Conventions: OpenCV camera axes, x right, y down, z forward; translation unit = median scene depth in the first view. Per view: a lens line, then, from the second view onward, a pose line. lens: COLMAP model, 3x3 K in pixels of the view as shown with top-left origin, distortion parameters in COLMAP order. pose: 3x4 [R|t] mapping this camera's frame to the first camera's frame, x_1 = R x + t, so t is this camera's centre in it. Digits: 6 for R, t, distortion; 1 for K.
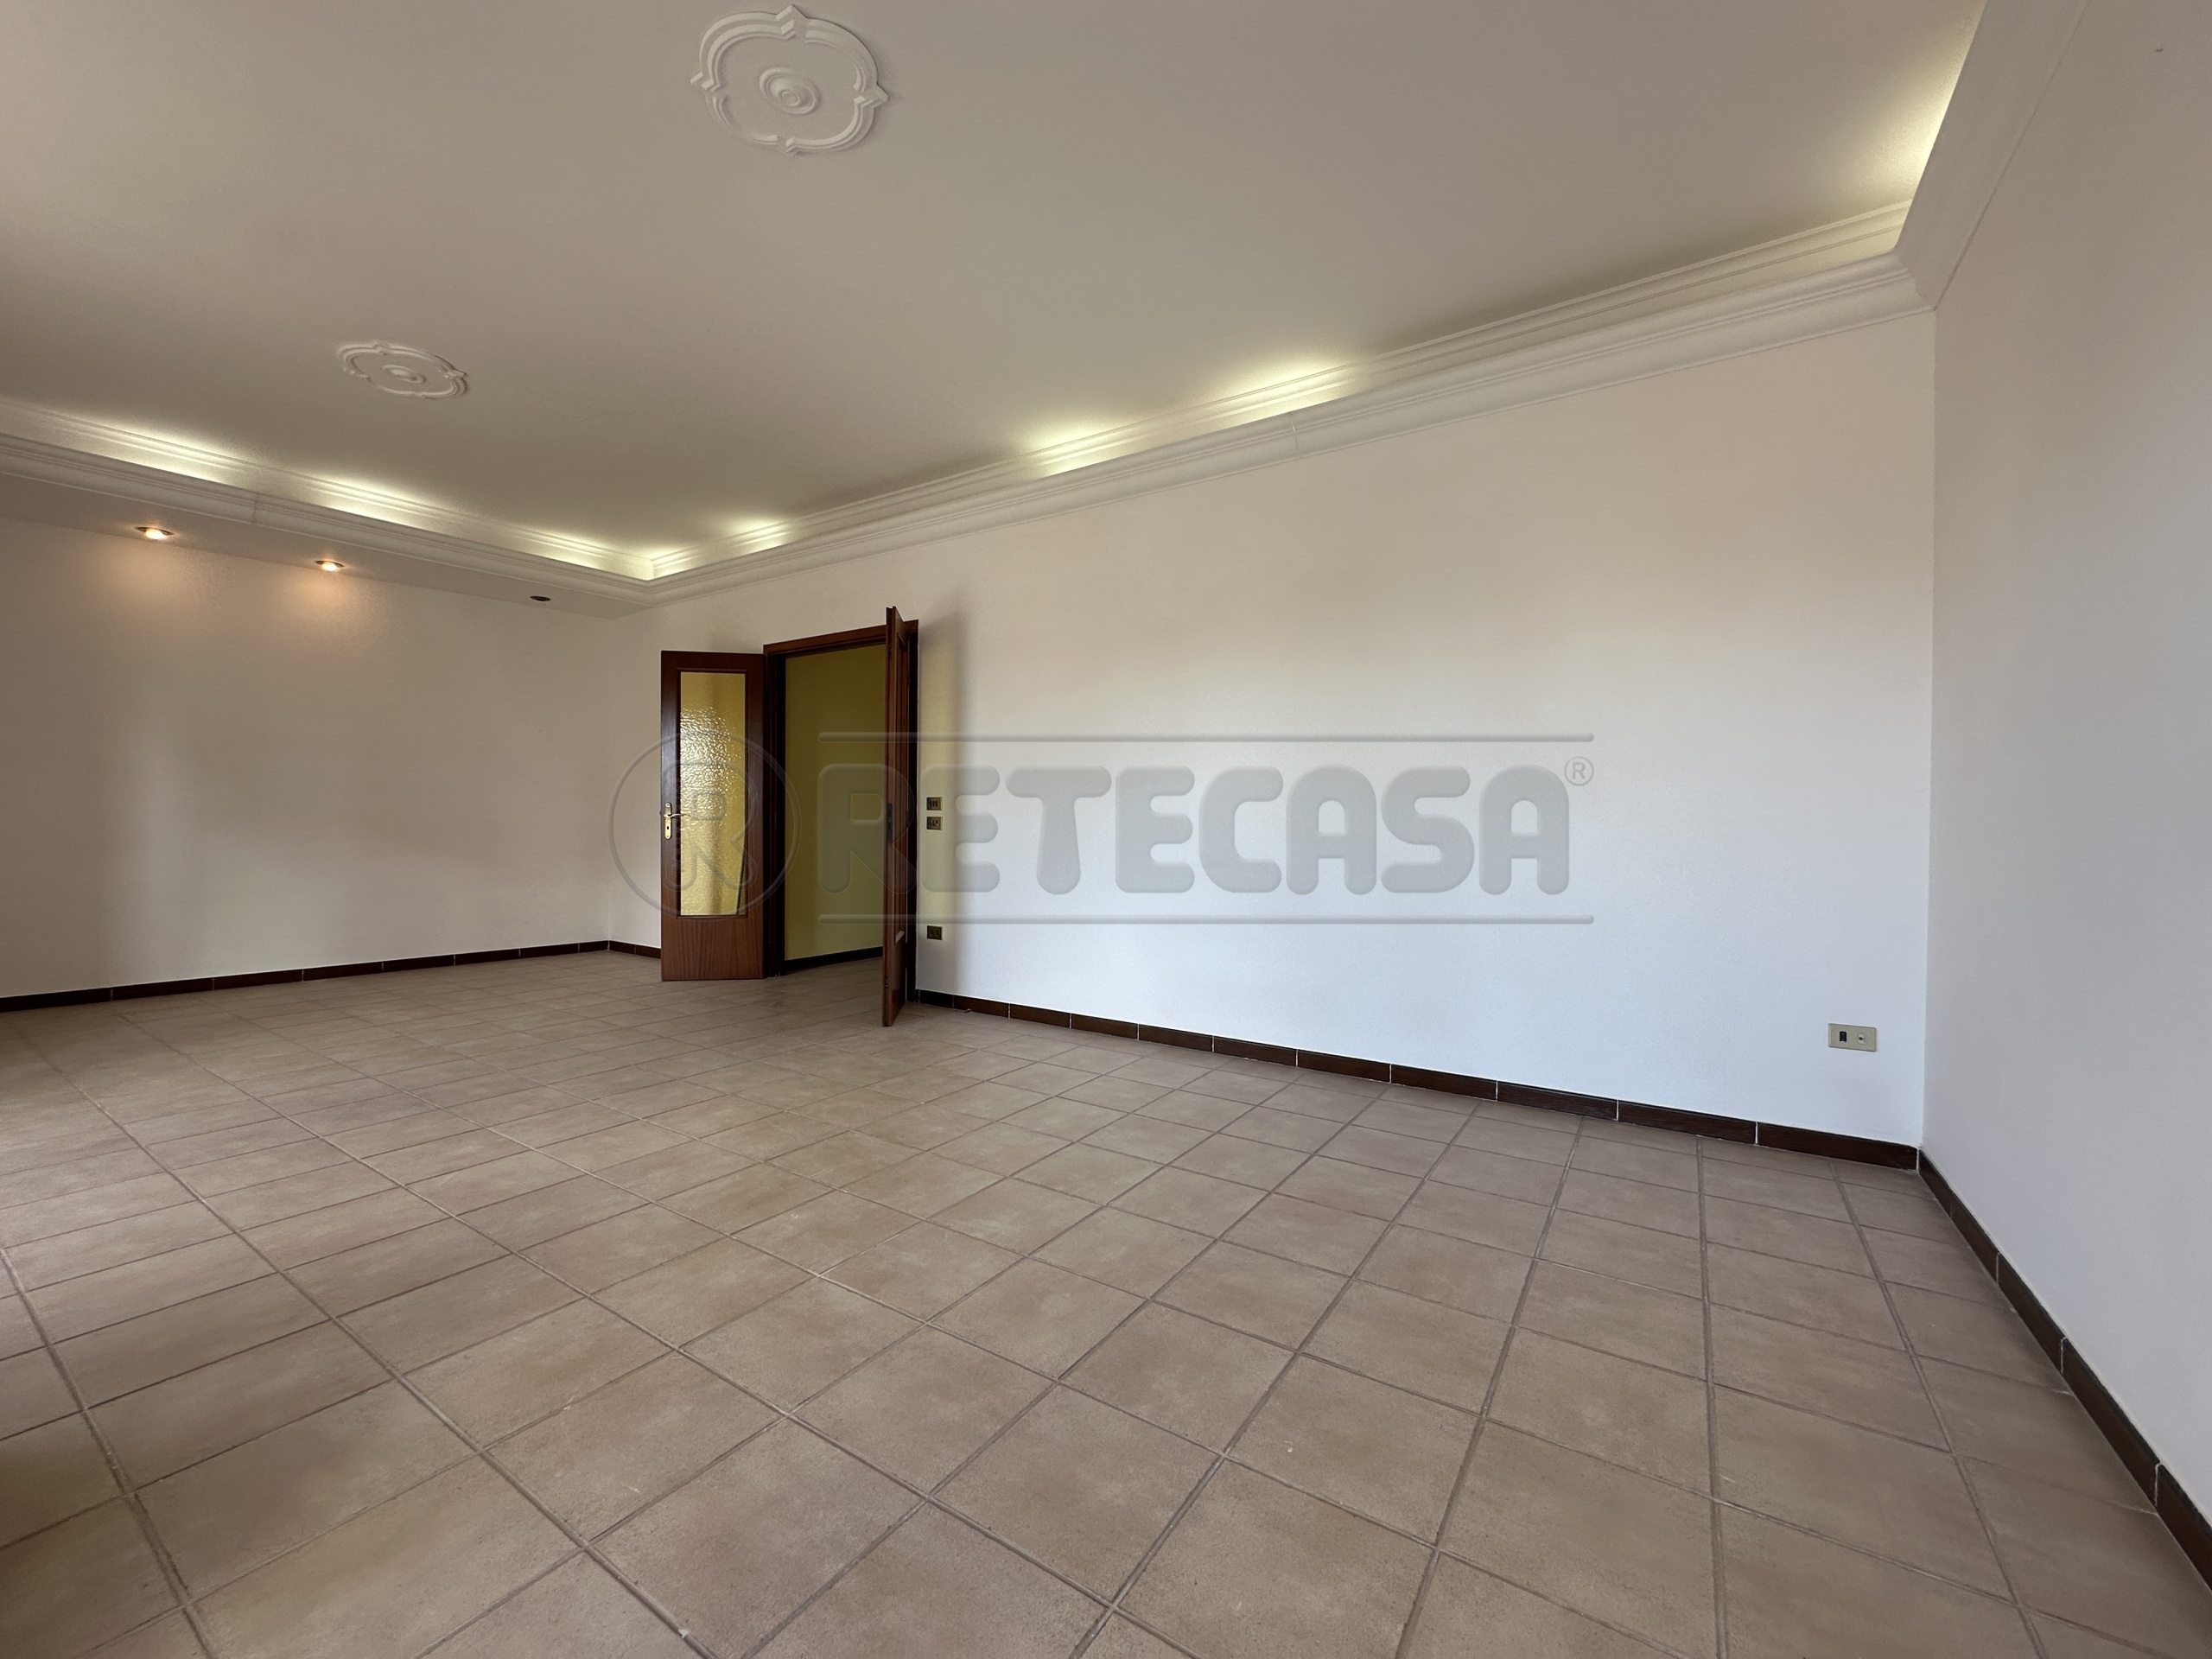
lens RADIAL K [[880.8, 0, 1104.3], [0, 880.8, 826.2], [0, 0, 1]] dist [-0.001327, -0.000111]
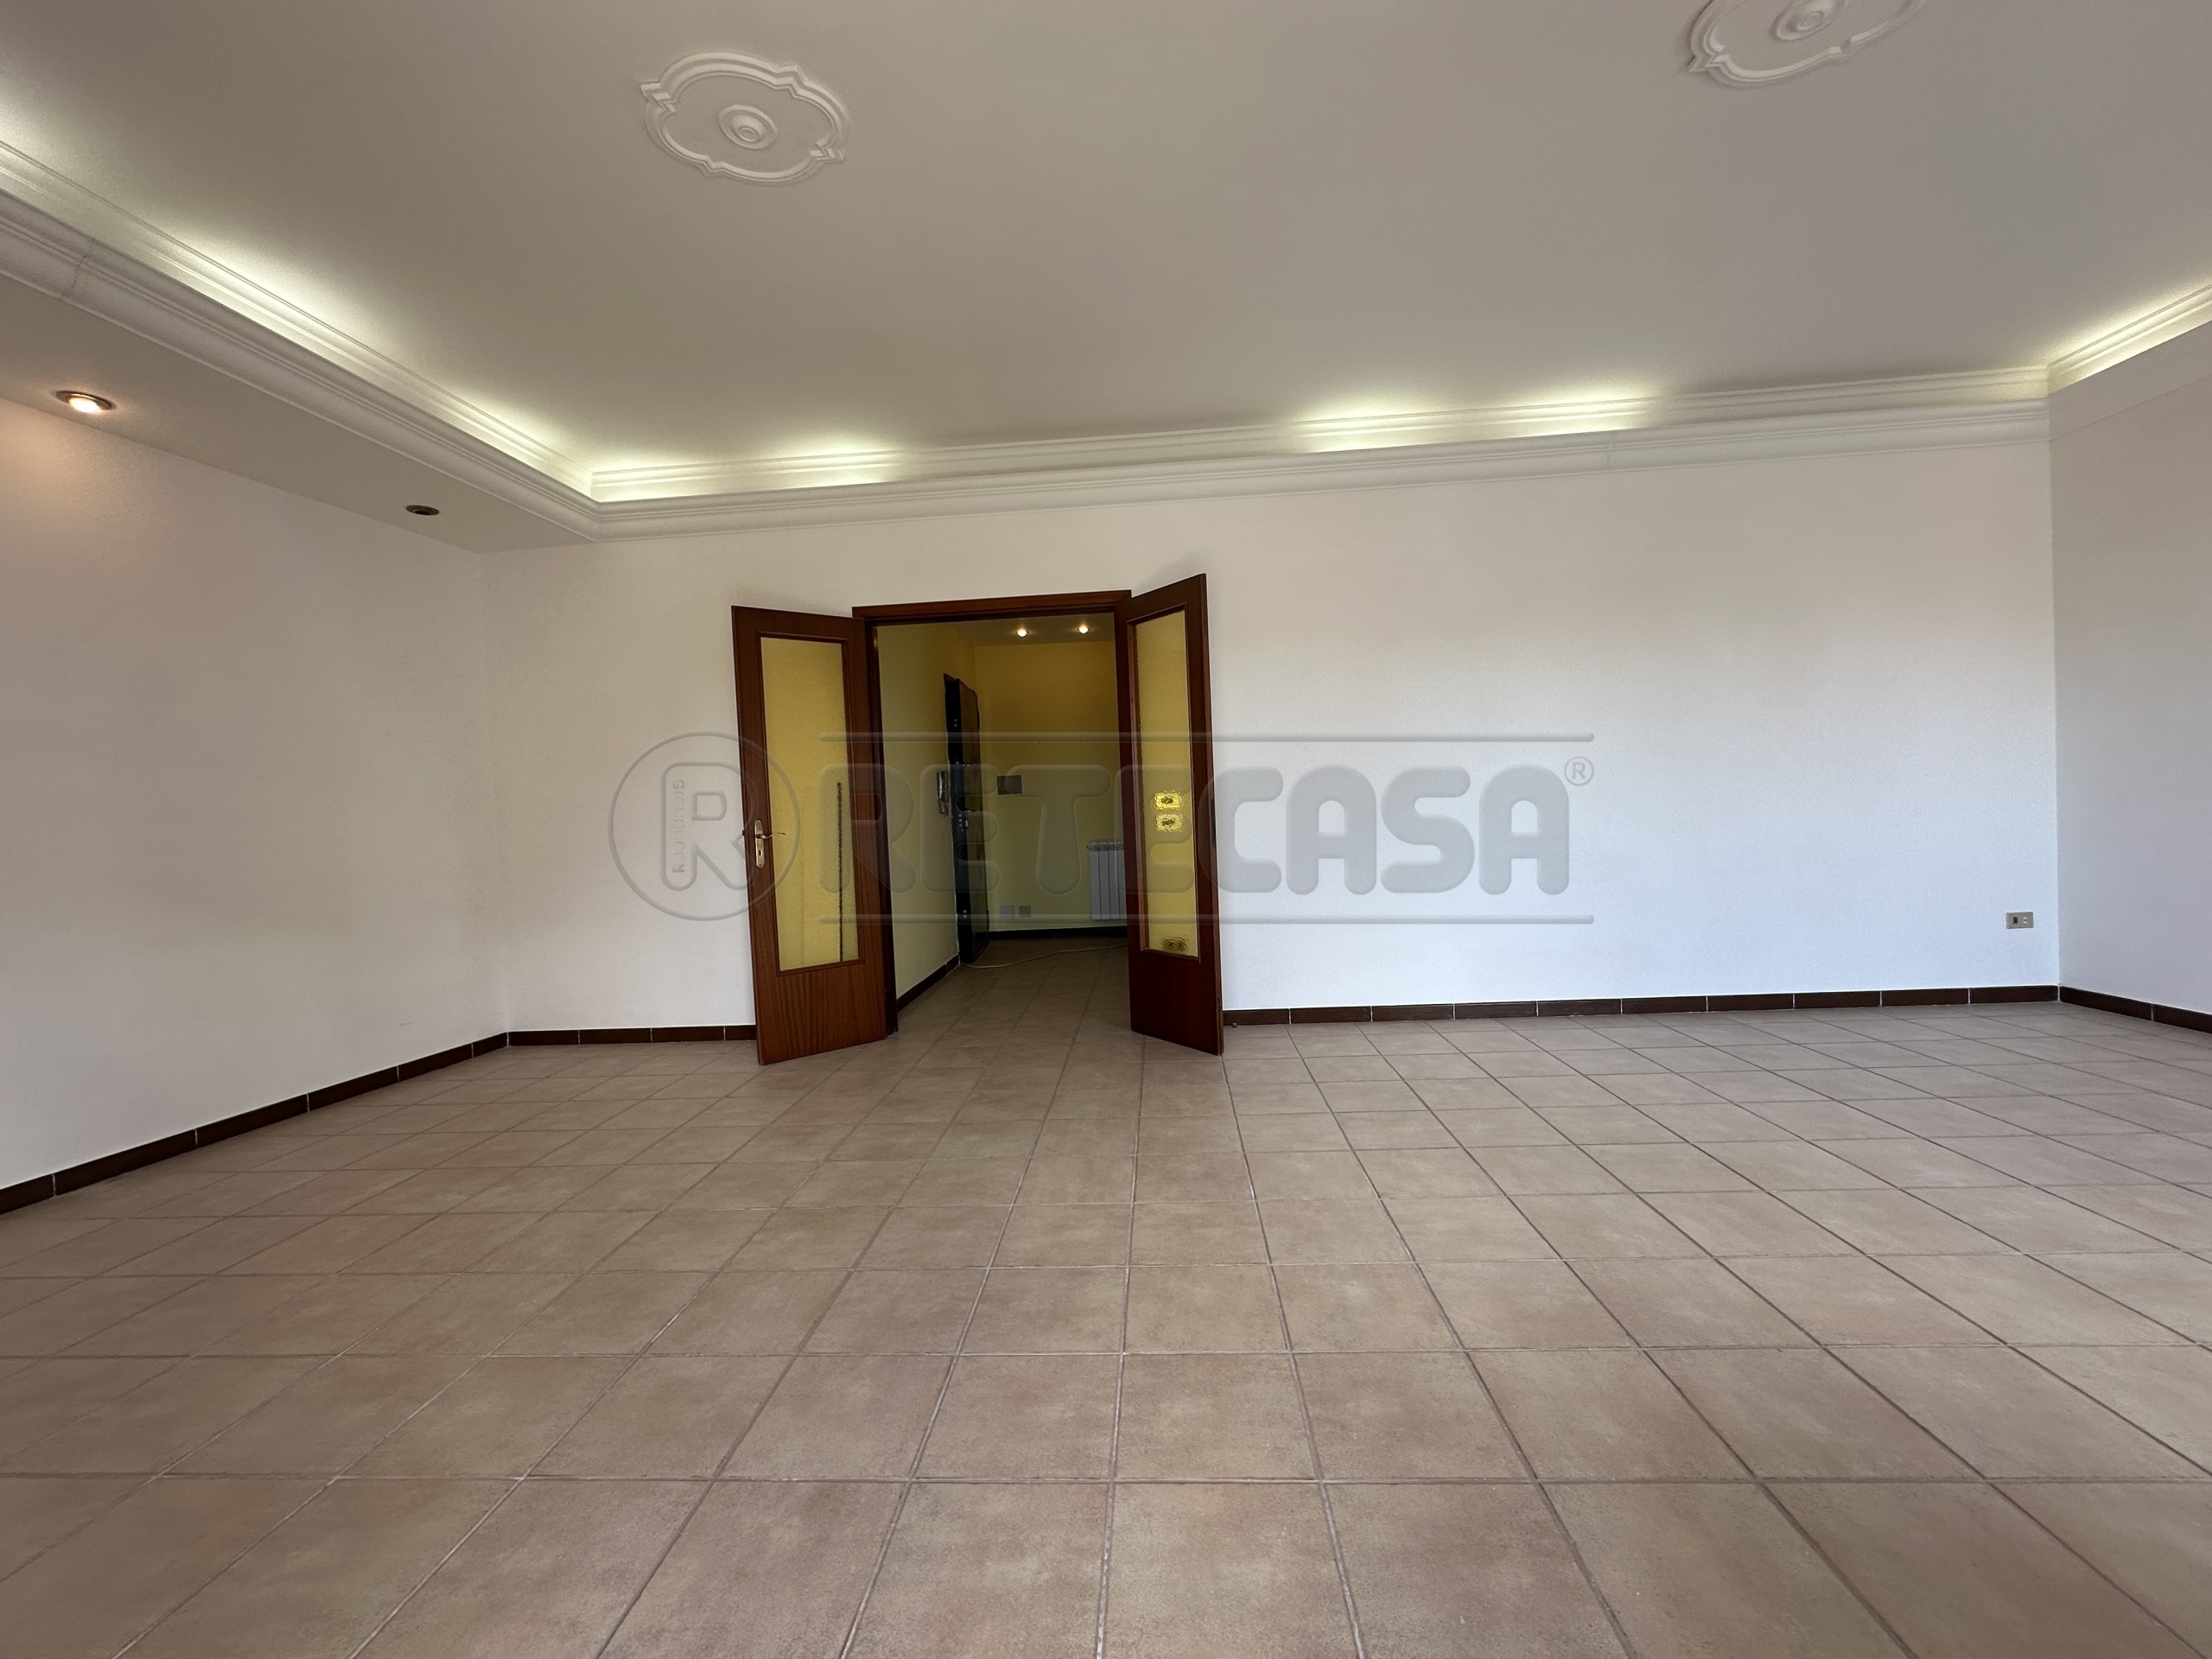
lens RADIAL K [[880.8, 0, 1104.3], [0, 880.8, 826.2], [0, 0, 1]] dist [-0.001327, -0.000111]
pose [[0.865193, -0.057344, 0.498150, -1.043053], [0.056484, 0.998262, 0.016813, -0.028164], [-0.498248, 0.013591, 0.866928, 0.401167]]
